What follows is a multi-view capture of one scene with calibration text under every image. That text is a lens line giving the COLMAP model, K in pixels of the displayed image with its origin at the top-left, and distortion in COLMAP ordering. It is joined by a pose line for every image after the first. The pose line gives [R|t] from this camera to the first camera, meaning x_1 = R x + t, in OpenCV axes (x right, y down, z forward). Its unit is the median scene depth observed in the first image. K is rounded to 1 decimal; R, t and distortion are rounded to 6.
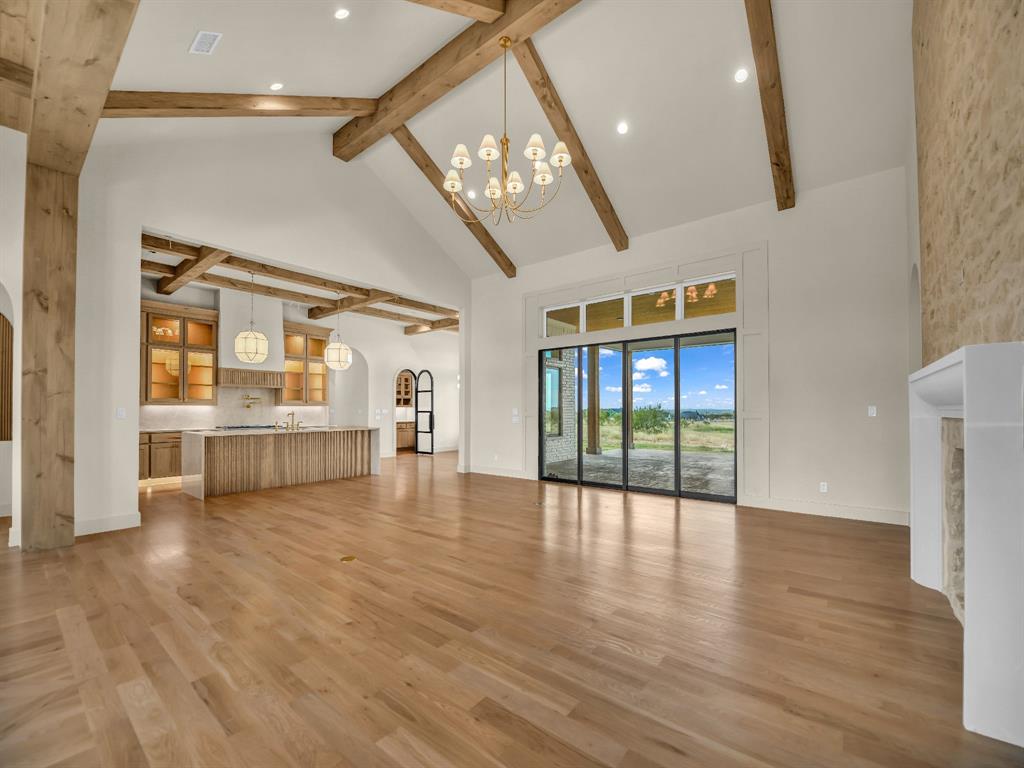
lens RADIAL K [[418.5, 0, 510.8], [0, 418.5, 405.9], [0, 0, 1]] dist [-0.012640, -0.001669]
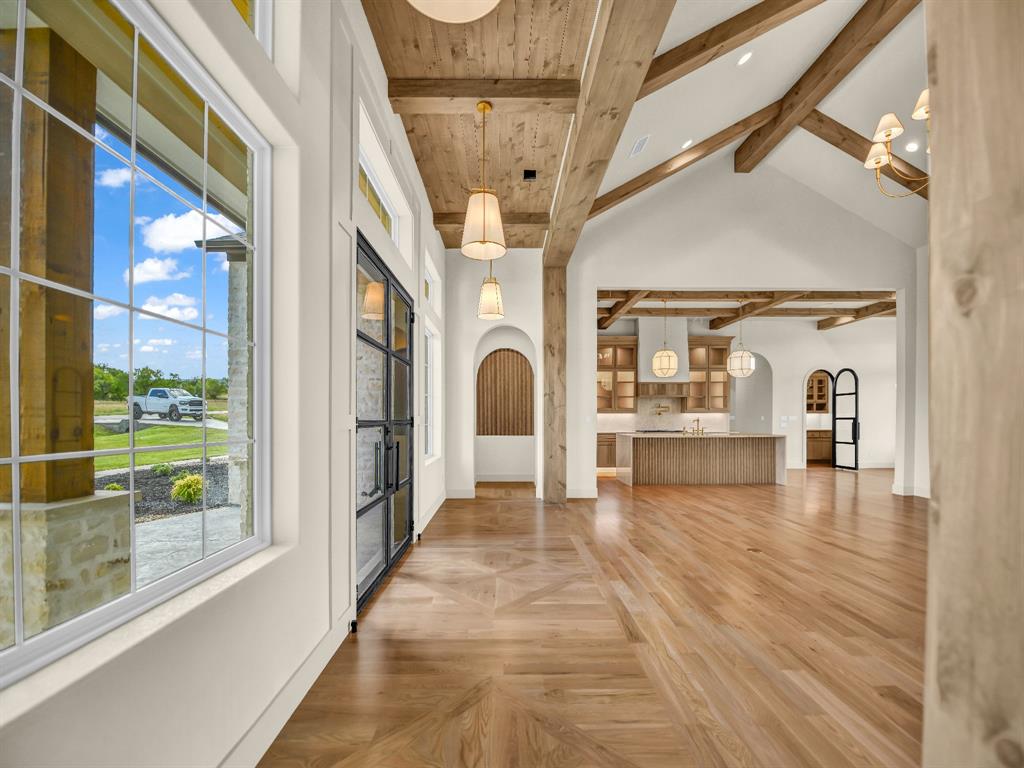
lens RADIAL K [[418.5, 0, 522.0], [0, 418.5, 422.3], [0, 0, 1]] dist [-0.012640, -0.001669]
pose [[0.646084, 0.008610, -0.763218, 0.031053], [0.009460, 0.999769, 0.019287, -0.001346], [0.763207, -0.019682, 0.645854, -0.103850]]
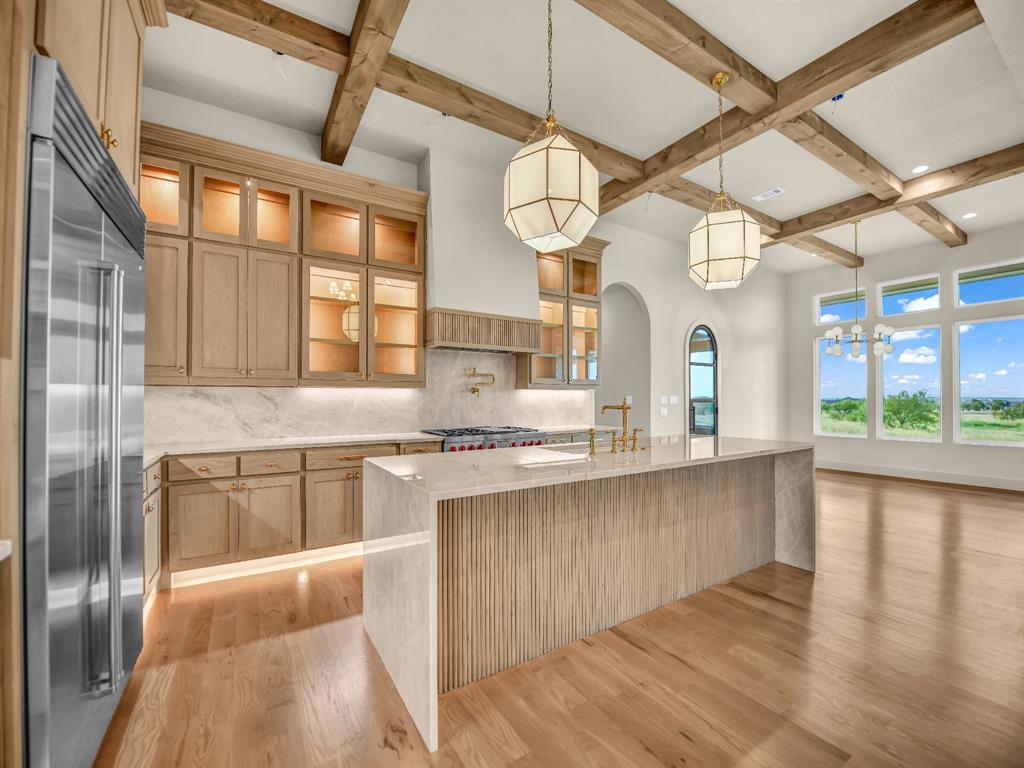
lens RADIAL K [[418.5, 0, 516.9], [0, 418.5, 394.4], [0, 0, 1]] dist [-0.012640, -0.001669]
pose [[0.945758, -0.000787, -0.324872, -0.757665], [0.002639, 0.999983, 0.005259, 0.008001], [0.324862, -0.005831, 0.945744, 0.969739]]
